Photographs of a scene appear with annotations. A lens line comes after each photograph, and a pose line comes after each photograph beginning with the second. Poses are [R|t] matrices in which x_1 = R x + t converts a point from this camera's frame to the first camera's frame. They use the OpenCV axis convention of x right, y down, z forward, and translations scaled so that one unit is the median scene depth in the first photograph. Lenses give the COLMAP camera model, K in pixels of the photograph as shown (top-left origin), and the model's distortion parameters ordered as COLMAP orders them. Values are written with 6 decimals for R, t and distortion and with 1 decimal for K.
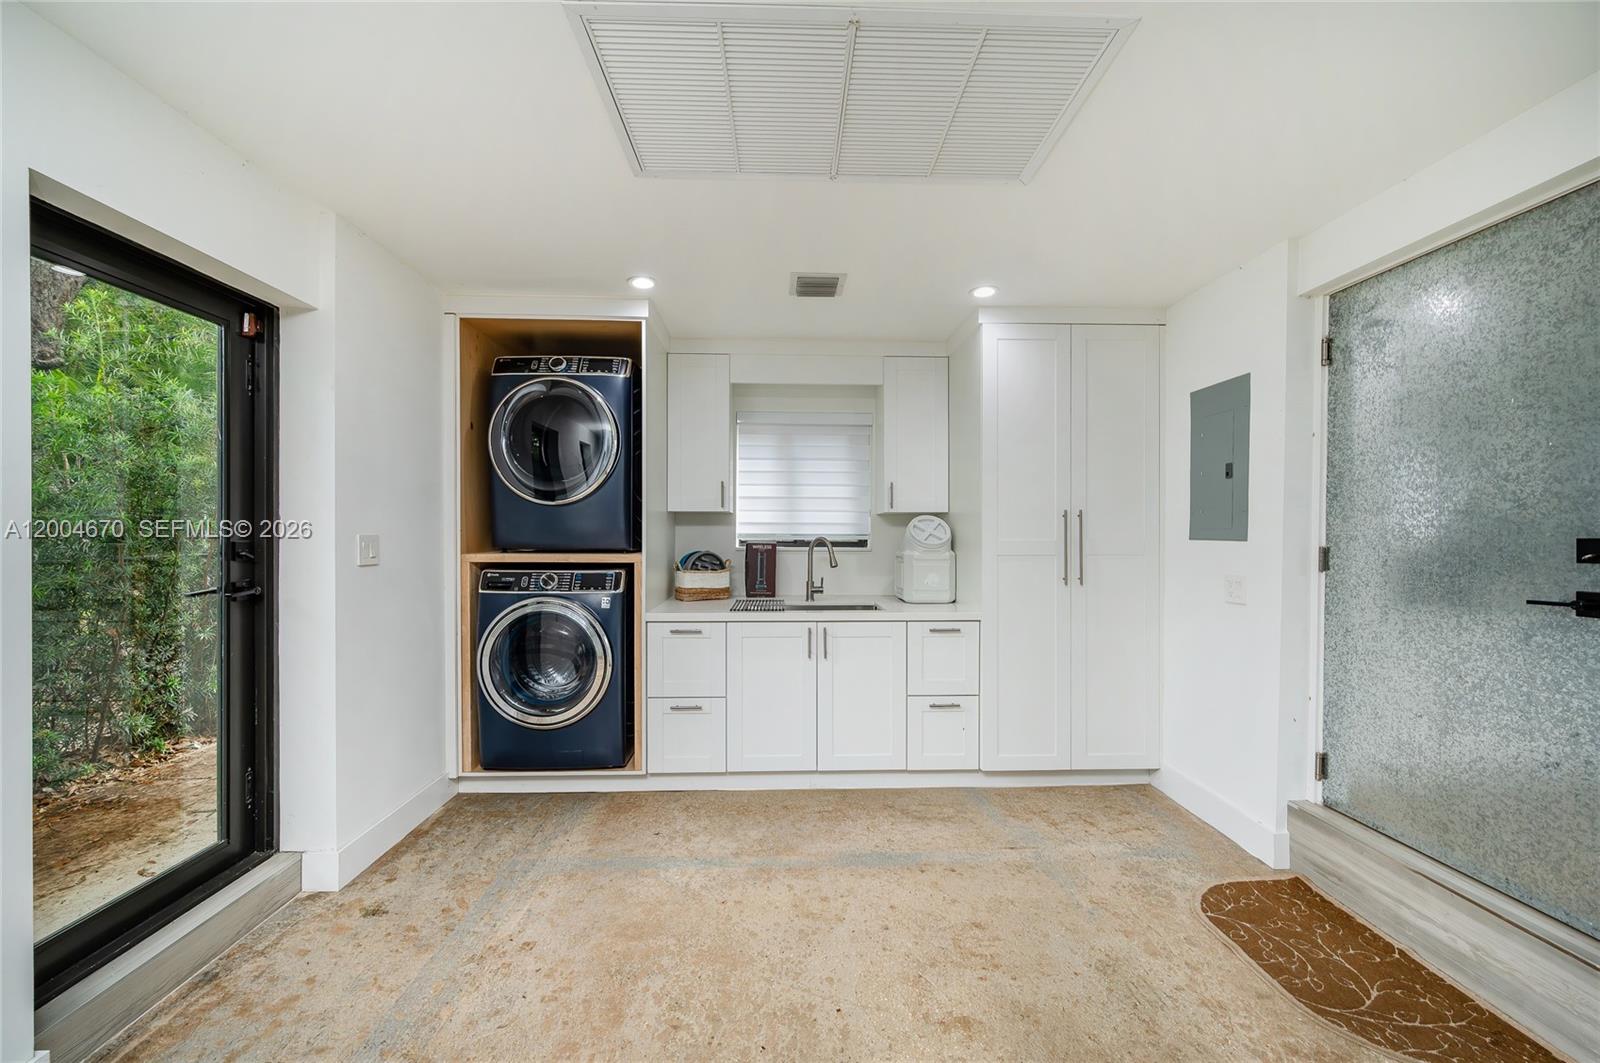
lens RADIAL K [[629.4, 0, 798.2], [0, 629.4, 536.8], [0, 0, 1]] dist [0.001025, 0.000179]
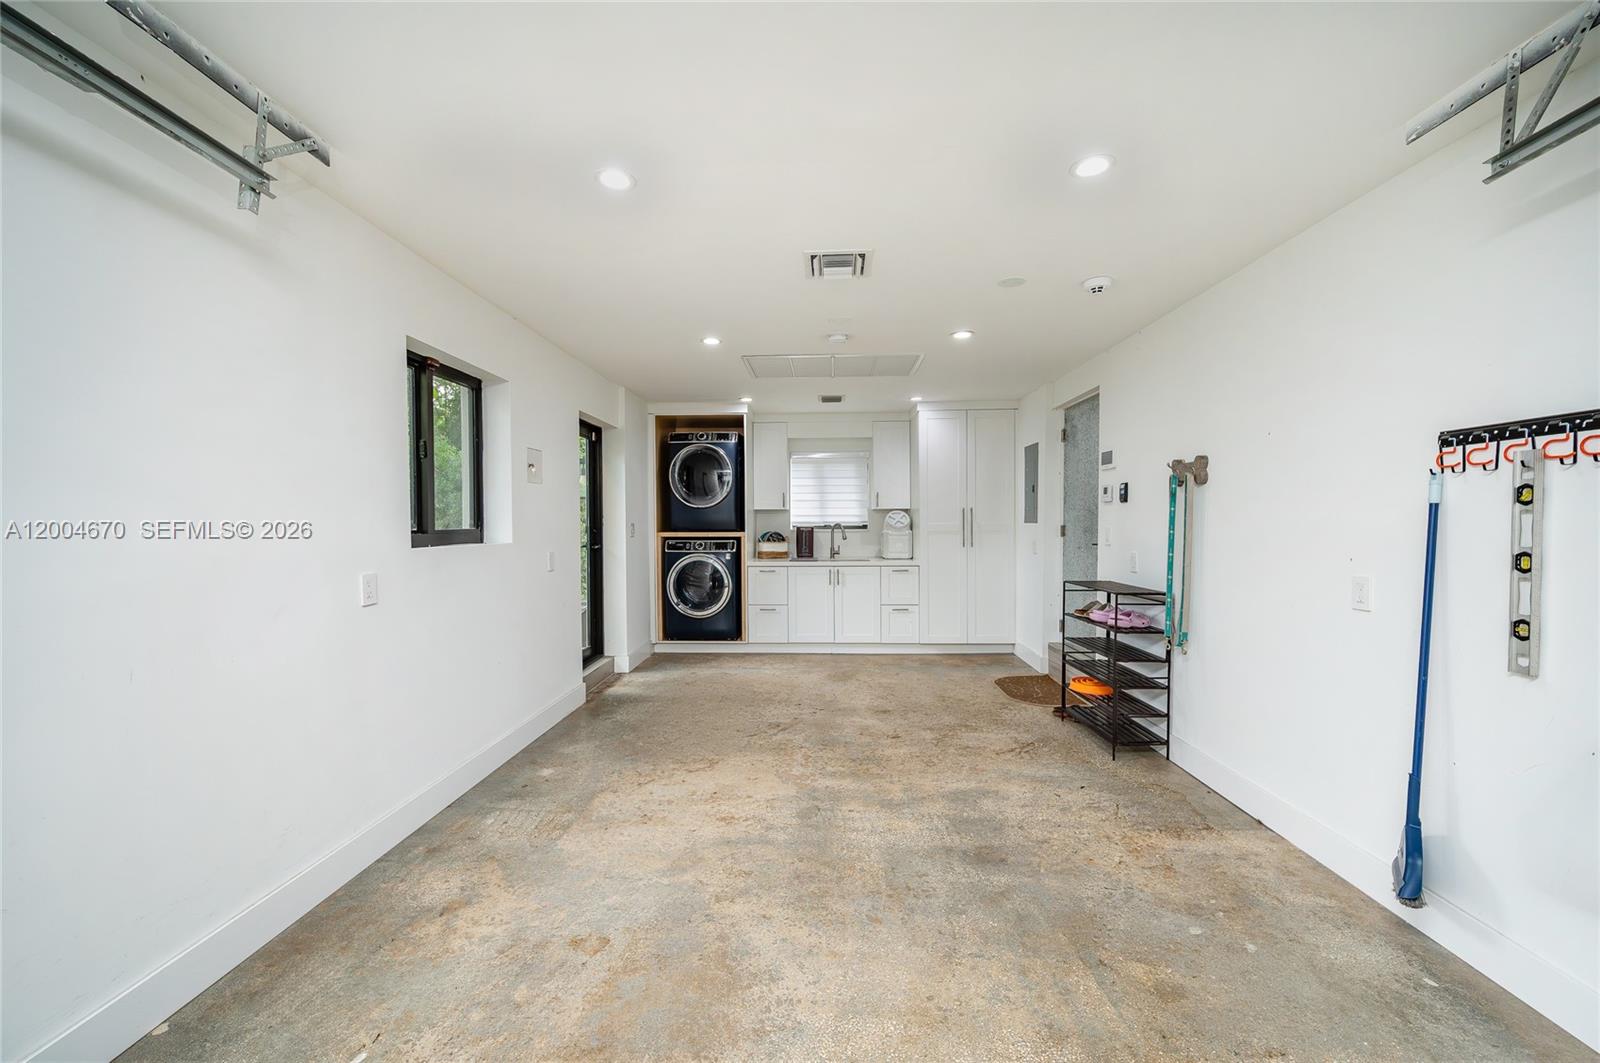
lens RADIAL K [[629.4, 0, 798.2], [0, 629.4, 536.8], [0, 0, 1]] dist [0.001025, 0.000179]
pose [[0.997557, -0.006097, -0.069594, 0.055086], [0.007275, 0.999834, 0.016680, 0.010015], [0.069481, -0.017146, 0.997436, -0.942379]]
